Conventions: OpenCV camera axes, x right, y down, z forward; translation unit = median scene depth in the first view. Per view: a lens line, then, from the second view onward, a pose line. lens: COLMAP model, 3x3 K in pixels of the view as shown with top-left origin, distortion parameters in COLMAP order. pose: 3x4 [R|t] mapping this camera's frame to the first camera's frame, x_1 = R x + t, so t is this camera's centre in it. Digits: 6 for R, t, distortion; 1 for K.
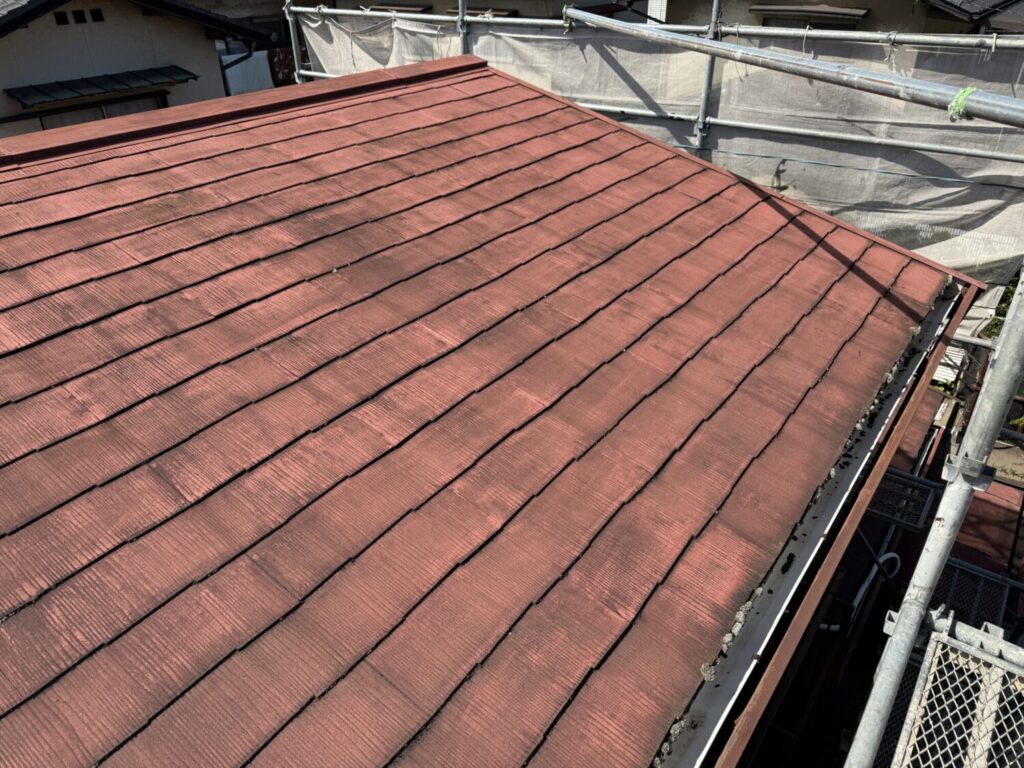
lens RADIAL K [[725.7, 0, 503.0], [0, 725.7, 387.7], [0, 0, 1]] dist [-0.000912, -0.003031]
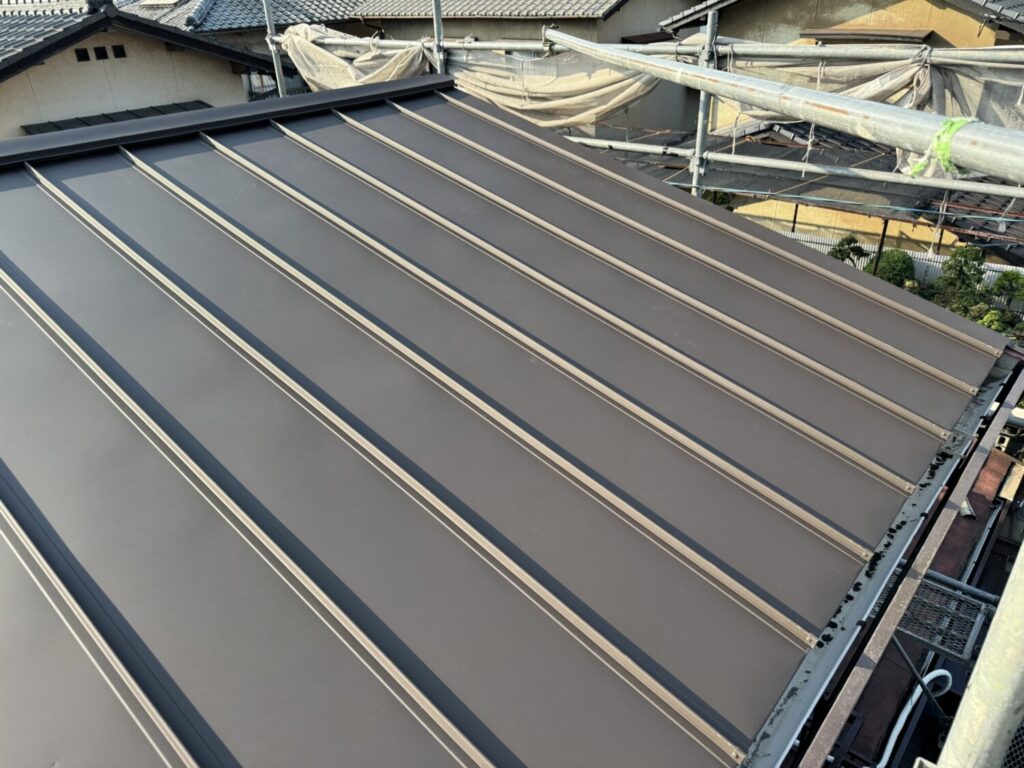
lens RADIAL K [[725.7, 0, 503.0], [0, 725.7, 387.7], [0, 0, 1]] dist [-0.000912, -0.003031]
pose [[0.996727, 0.018395, -0.078724, 0.116107], [-0.021258, 0.999137, -0.035690, -0.060656], [0.078000, 0.037246, 0.996257, 0.143633]]
